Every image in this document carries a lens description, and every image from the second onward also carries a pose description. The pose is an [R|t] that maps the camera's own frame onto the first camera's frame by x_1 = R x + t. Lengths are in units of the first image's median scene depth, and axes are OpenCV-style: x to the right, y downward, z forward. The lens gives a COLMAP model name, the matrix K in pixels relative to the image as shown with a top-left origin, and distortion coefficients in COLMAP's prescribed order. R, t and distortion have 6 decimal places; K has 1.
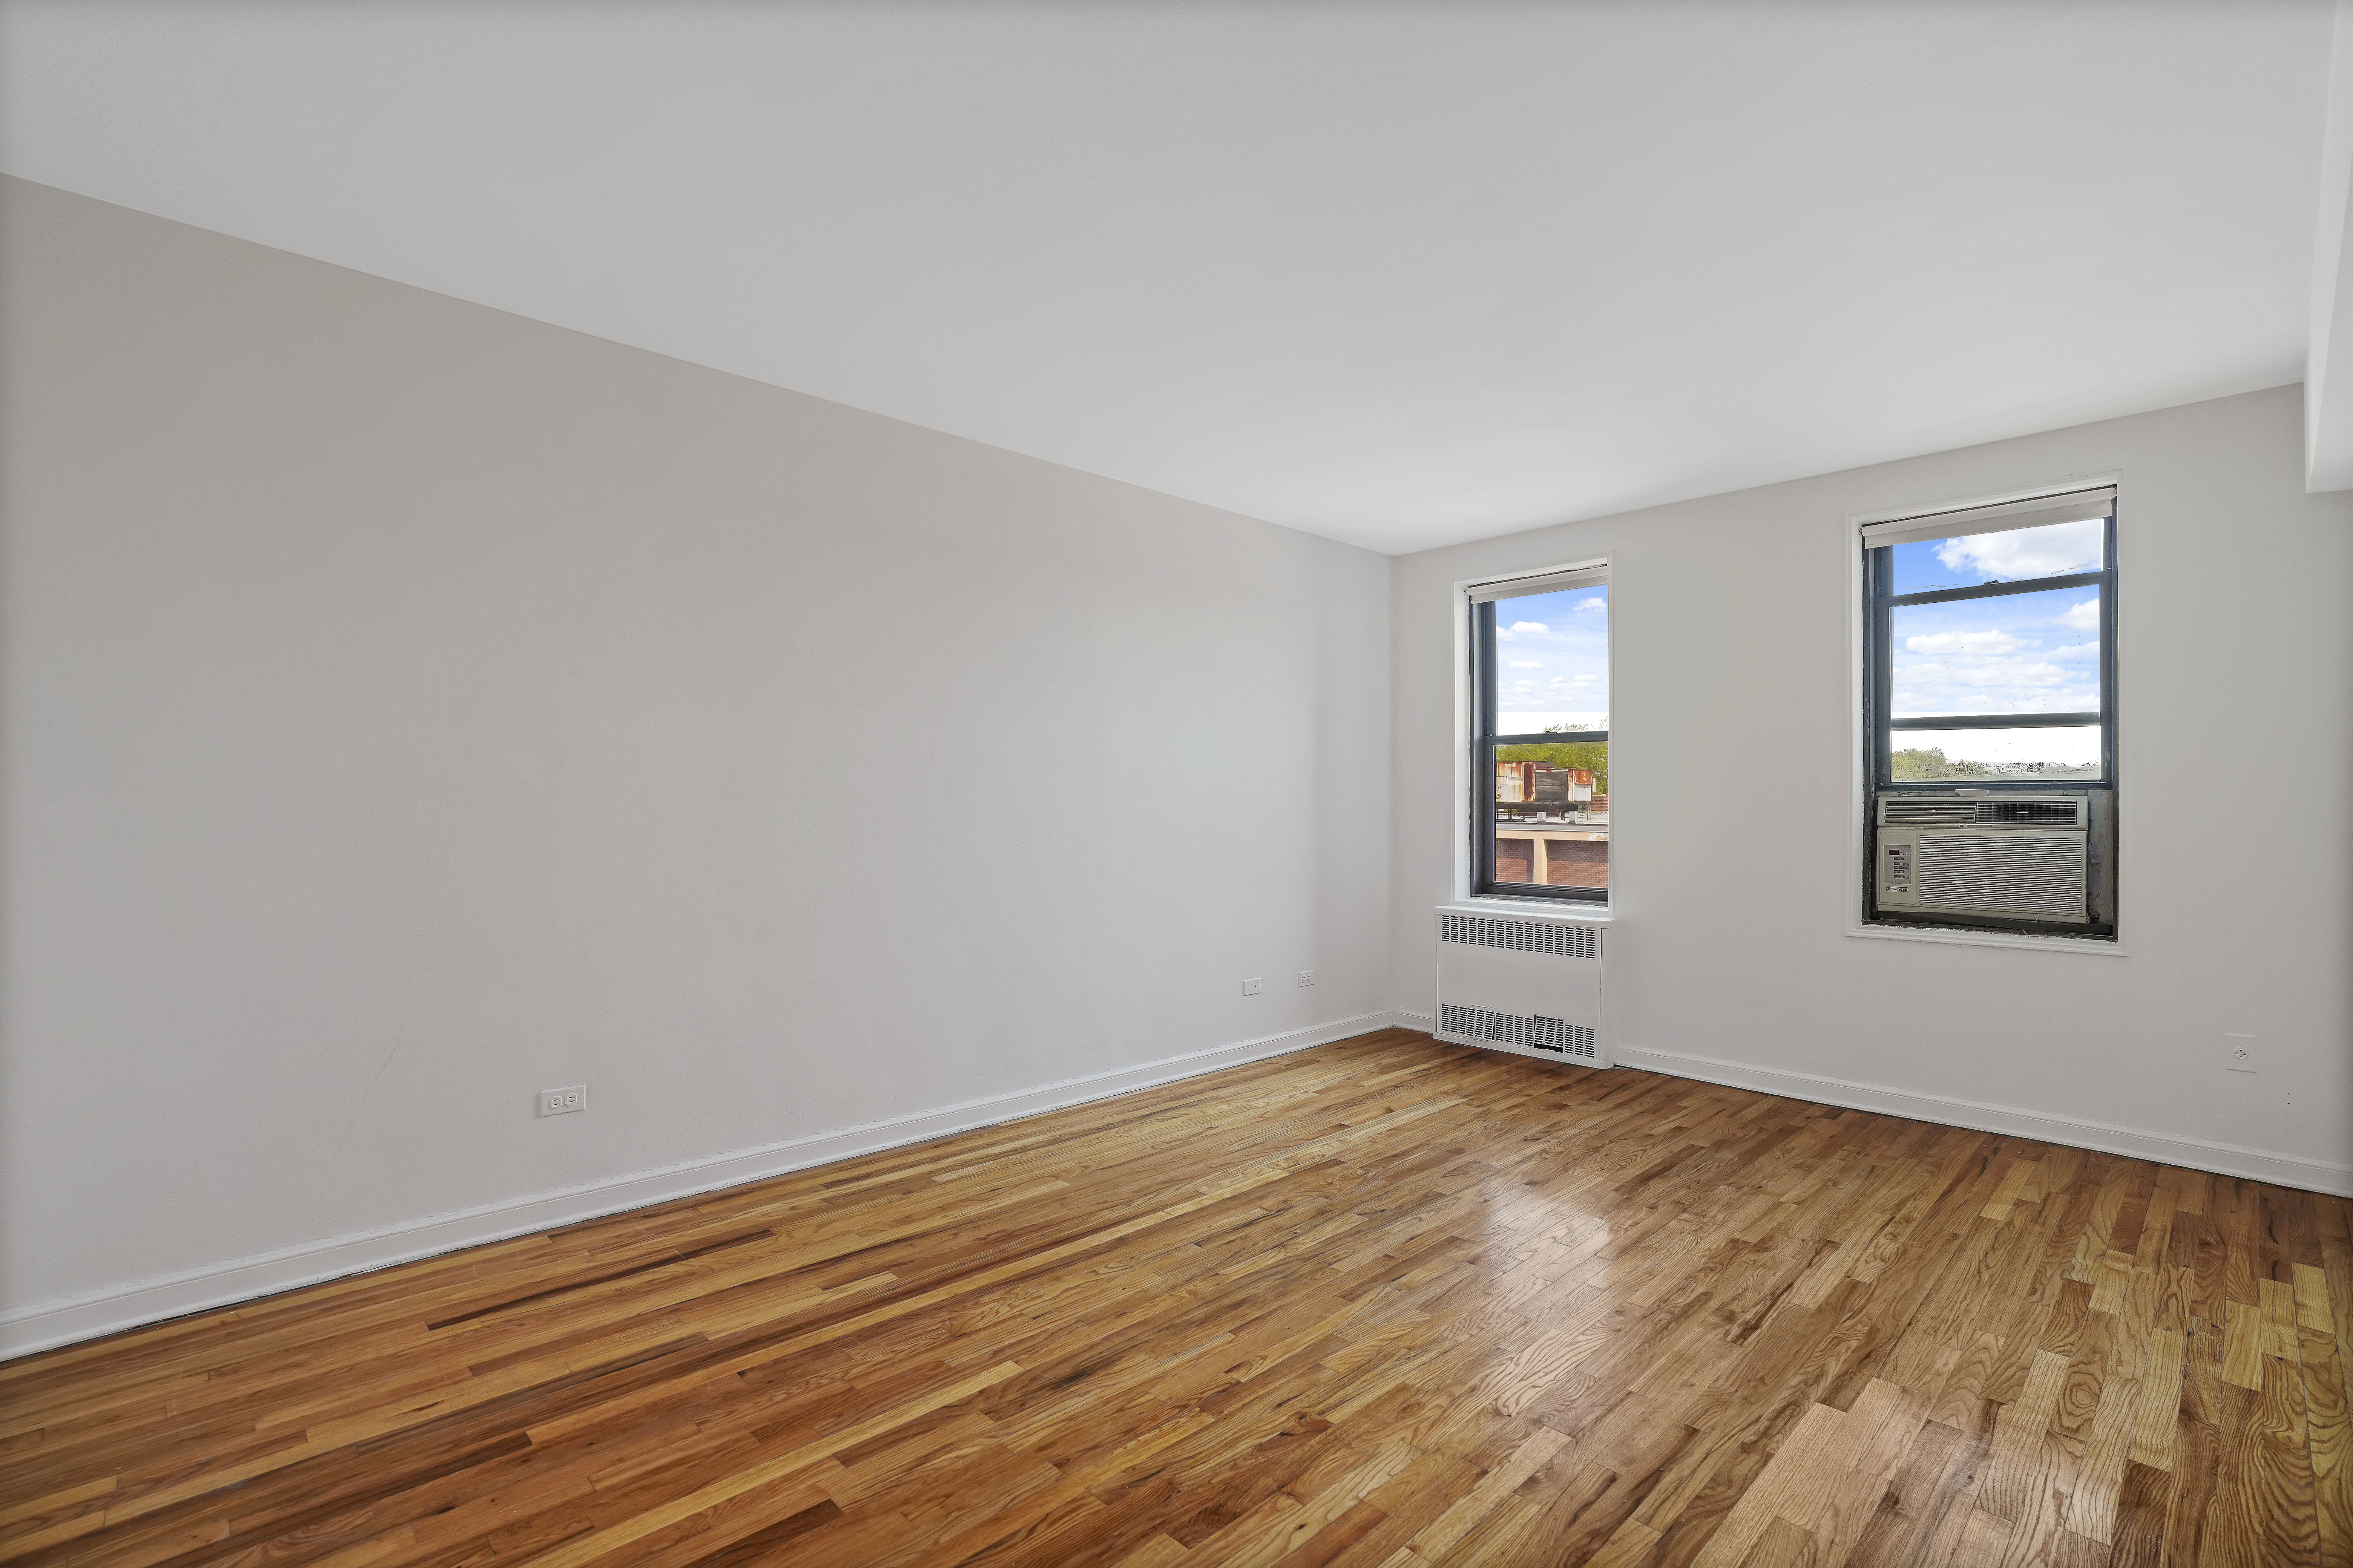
lens RADIAL K [[1086.2, 0, 1229.0], [0, 1086.2, 798.9], [0, 0, 1]] dist [-0.048433, 0.019915]
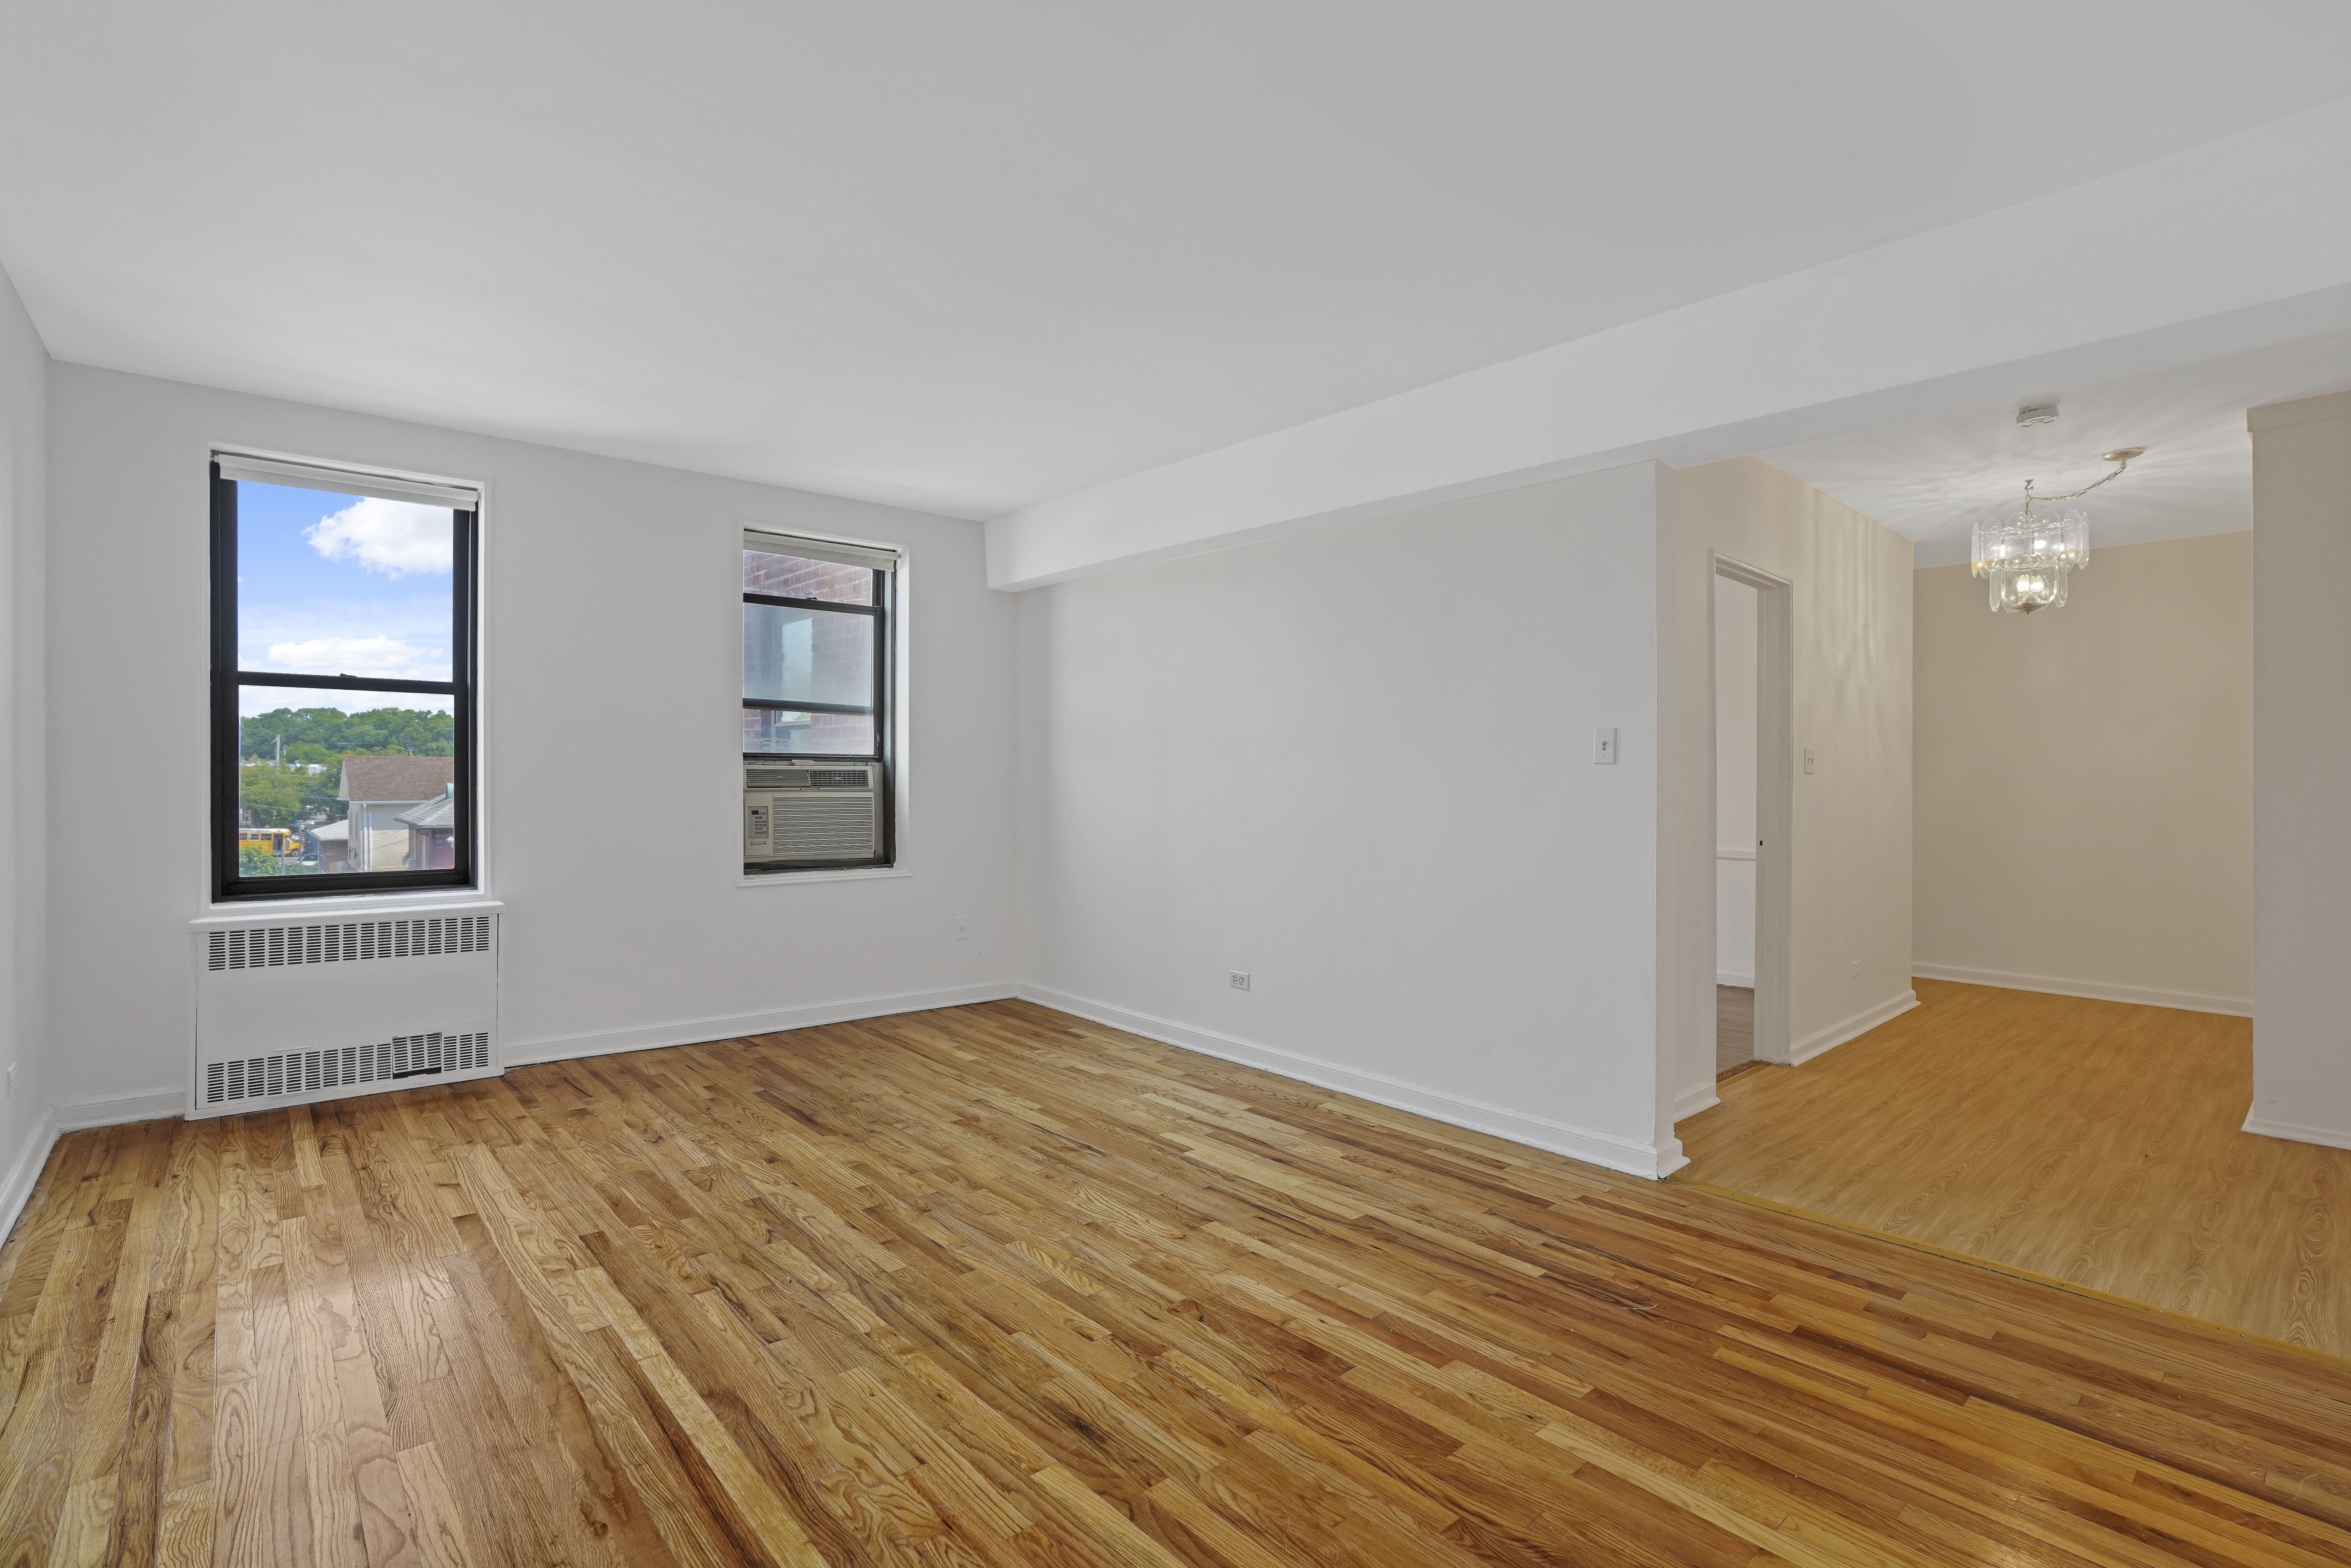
lens RADIAL K [[1085.4, 0, 1172.1], [0, 1085.4, 779.2], [0, 0, 1]] dist [-0.048433, 0.019915]
pose [[0.071168, -0.004598, 0.997454, -0.621382], [-0.013800, 0.999889, 0.005593, 0.000811], [-0.997369, -0.014163, 0.071097, 0.534617]]
